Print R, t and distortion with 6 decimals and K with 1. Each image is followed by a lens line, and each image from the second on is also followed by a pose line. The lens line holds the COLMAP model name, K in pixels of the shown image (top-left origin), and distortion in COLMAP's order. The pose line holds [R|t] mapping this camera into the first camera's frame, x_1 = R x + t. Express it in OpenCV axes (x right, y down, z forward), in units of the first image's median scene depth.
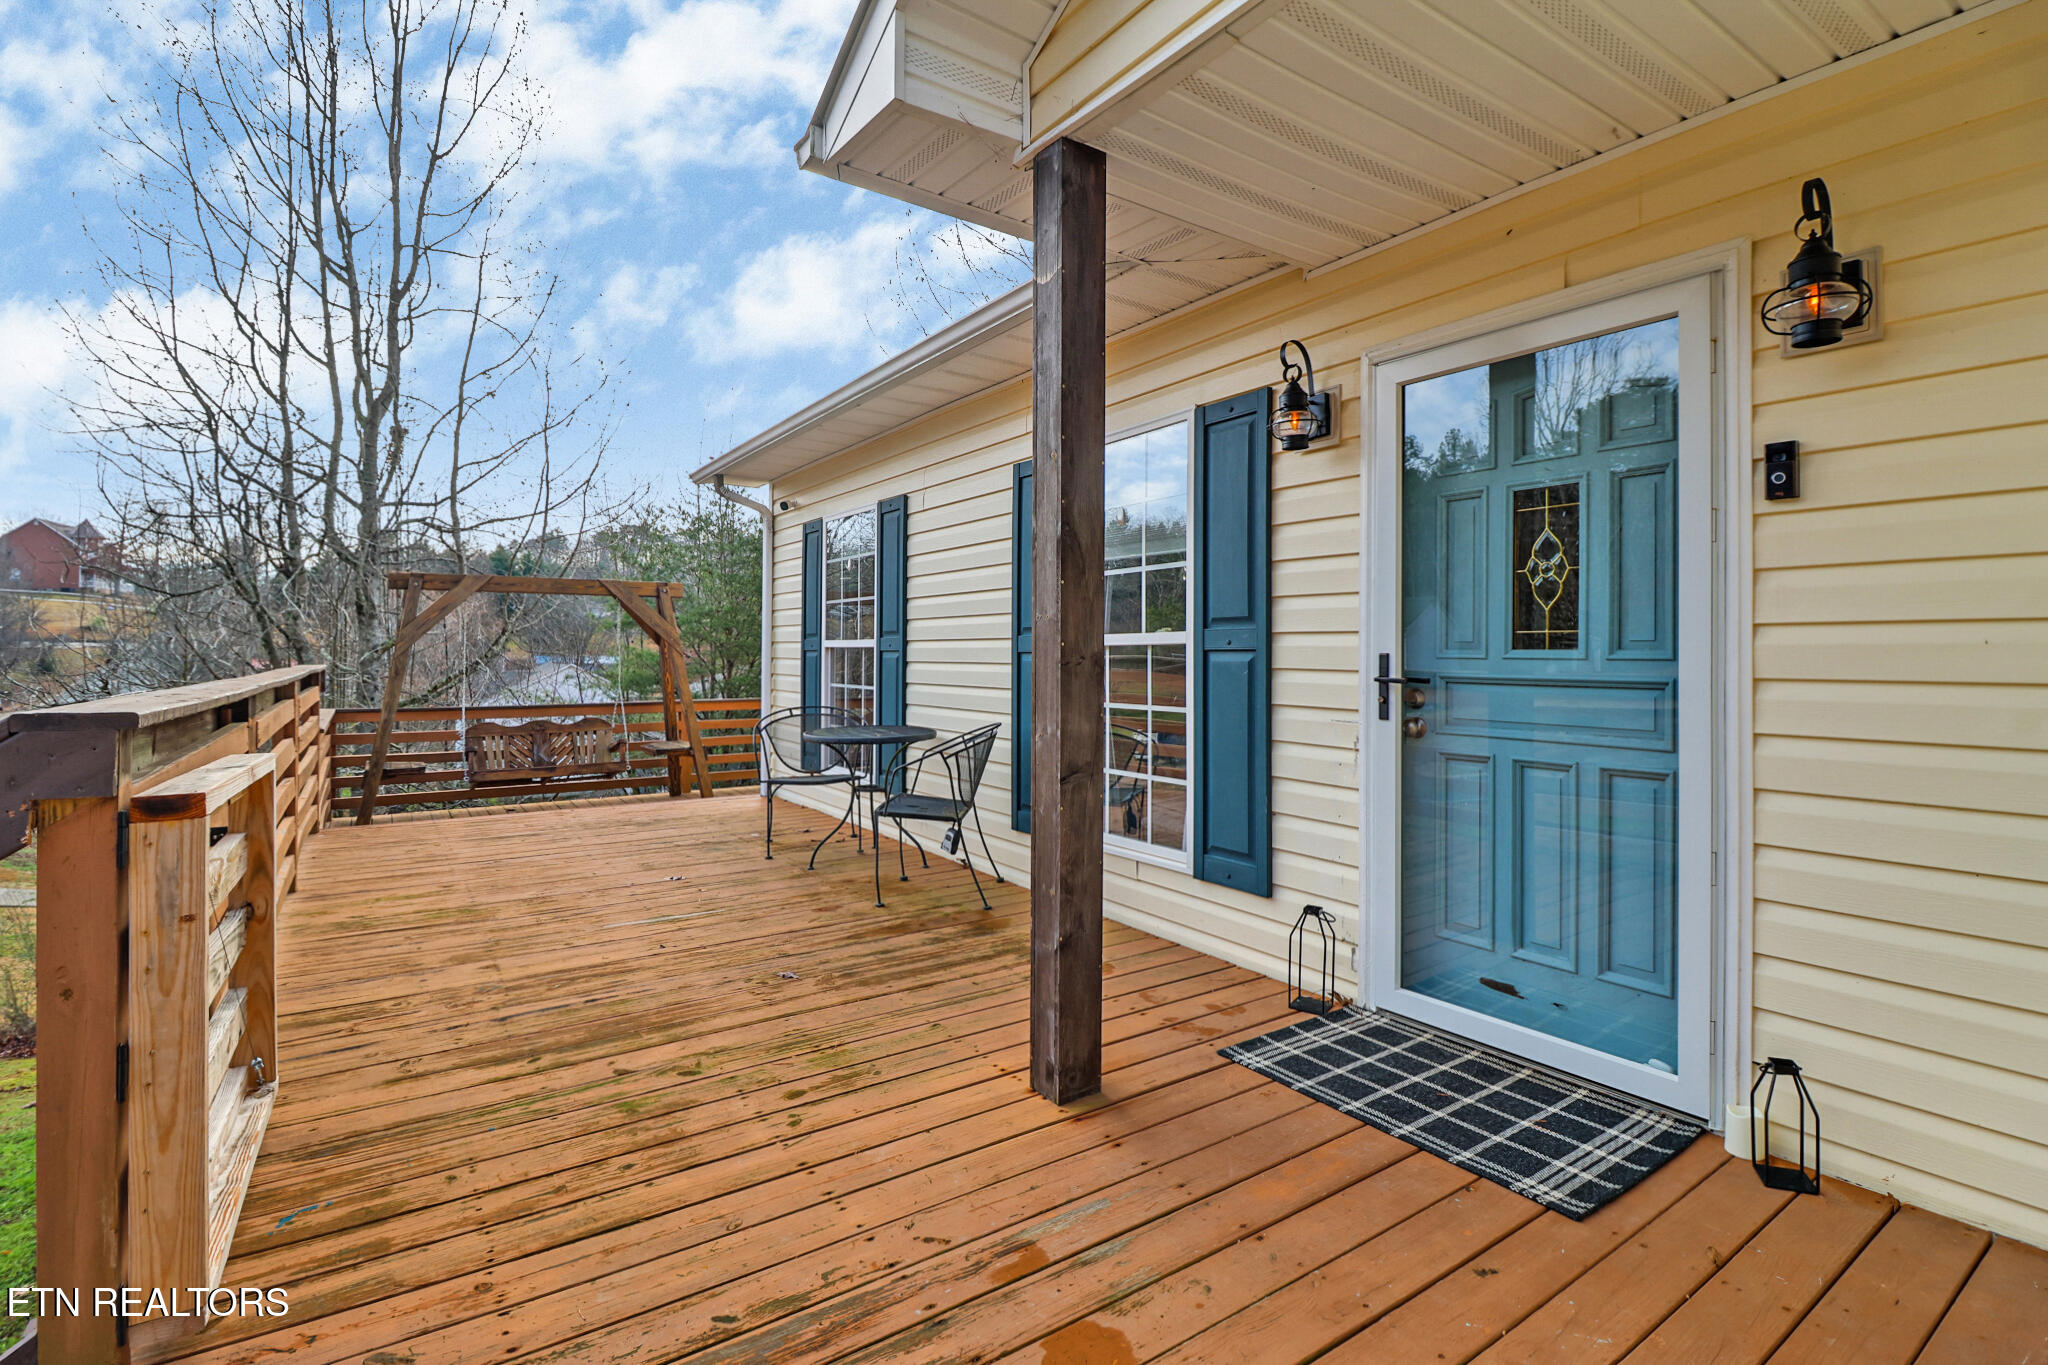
lens RADIAL K [[961.2, 0, 1033.1], [0, 961.2, 653.2], [0, 0, 1]] dist [-0.001115, -0.000121]
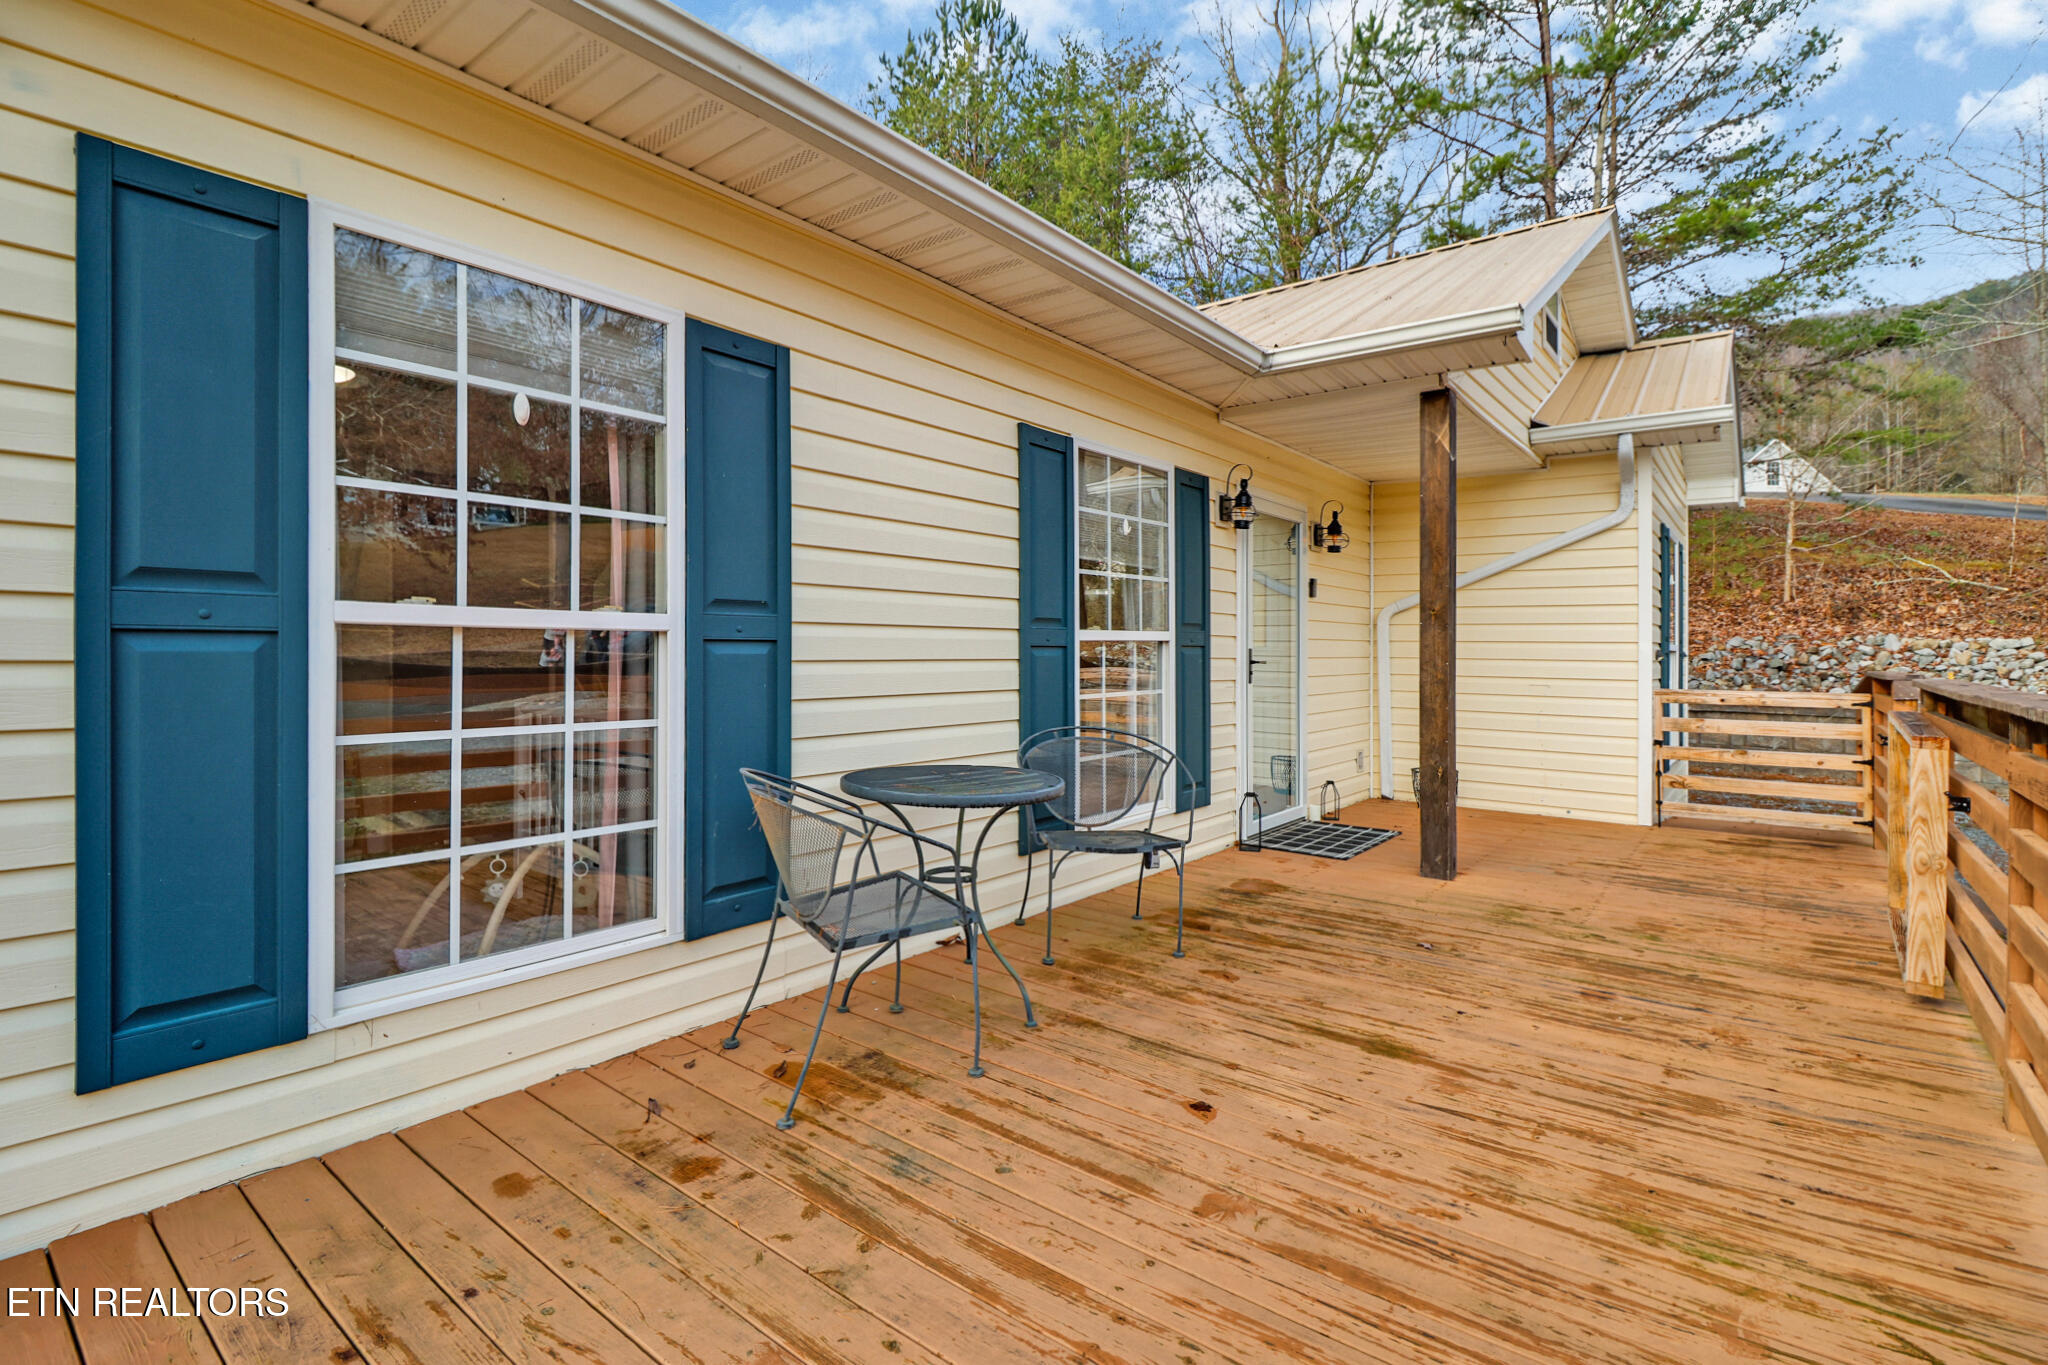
lens RADIAL K [[961.2, 0, 1033.1], [0, 961.2, 653.2], [0, 0, 1]] dist [-0.001115, -0.000121]
pose [[-0.298505, -0.012790, 0.954322, -1.049280], [-0.011753, 0.999884, 0.009725, -0.003535], [-0.954336, -0.008313, -0.298621, 1.586949]]
